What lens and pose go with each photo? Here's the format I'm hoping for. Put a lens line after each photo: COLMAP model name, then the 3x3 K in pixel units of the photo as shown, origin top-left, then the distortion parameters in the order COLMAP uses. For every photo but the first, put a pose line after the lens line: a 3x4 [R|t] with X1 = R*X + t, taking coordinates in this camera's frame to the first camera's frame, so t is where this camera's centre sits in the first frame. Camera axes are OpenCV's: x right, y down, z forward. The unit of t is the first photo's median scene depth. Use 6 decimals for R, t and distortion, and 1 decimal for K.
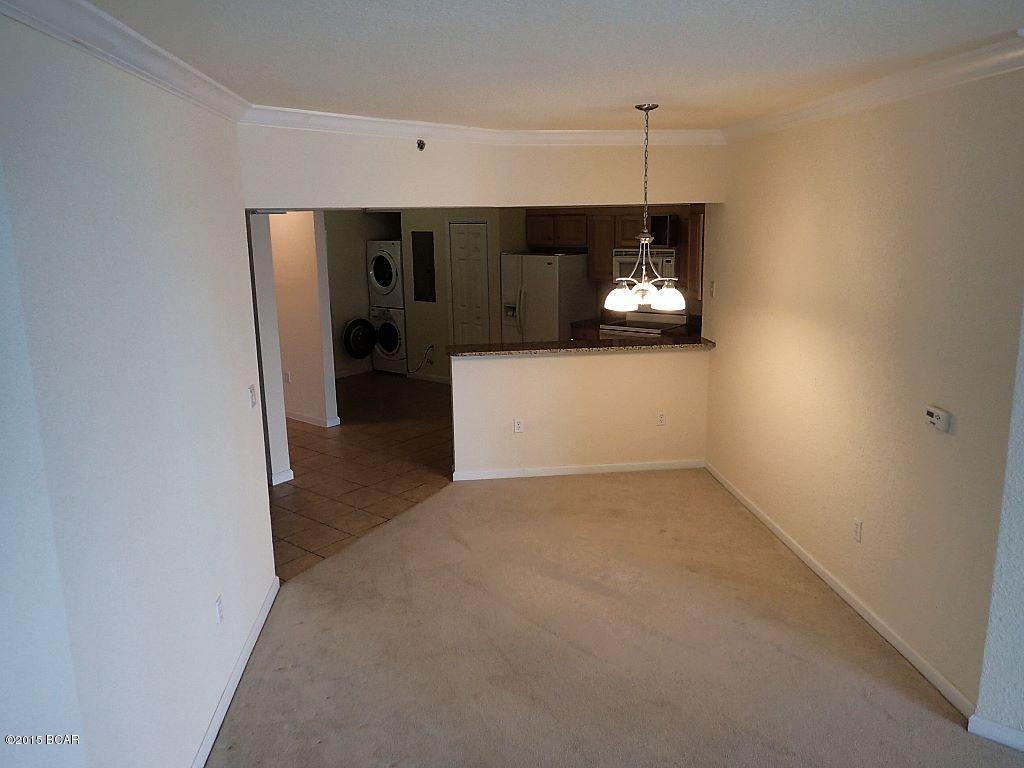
lens RADIAL K [[754.2, 0, 514.5], [0, 754.2, 362.3], [0, 0, 1]] dist [0.006228, 0.000107]
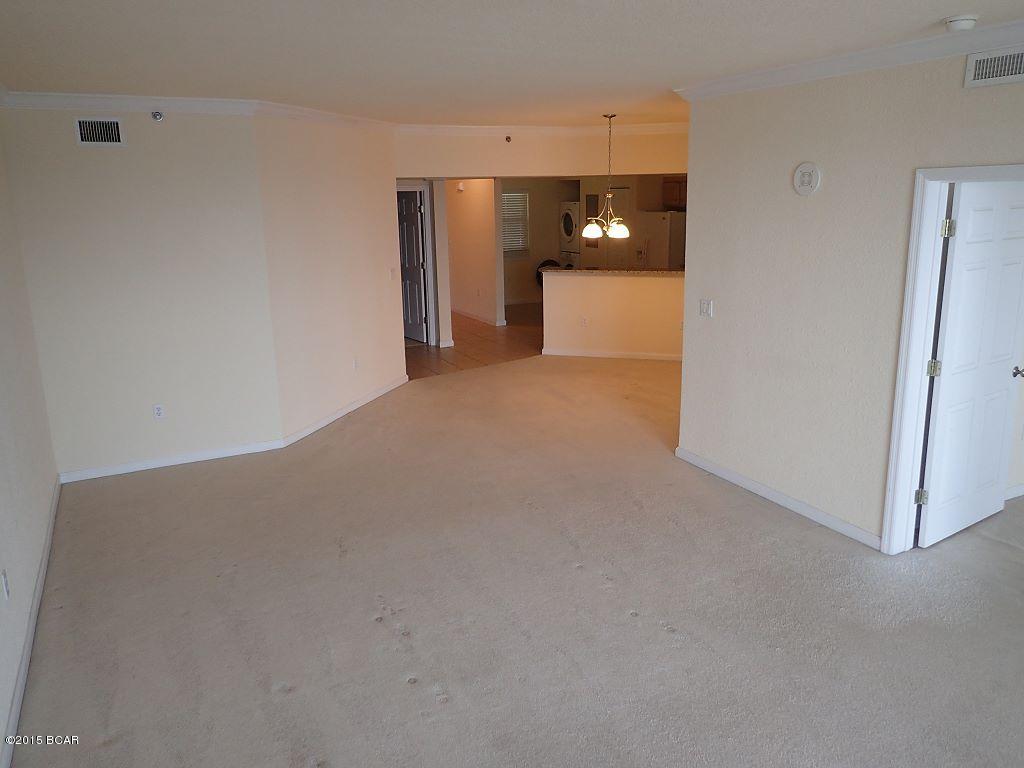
lens RADIAL K [[754.2, 0, 514.5], [0, 754.2, 362.3], [0, 0, 1]] dist [0.006228, 0.000107]
pose [[0.912963, 0.094999, -0.396829, 0.477980], [-0.079341, 0.995288, 0.055731, 0.090426], [0.400254, -0.019395, 0.916199, -0.435857]]
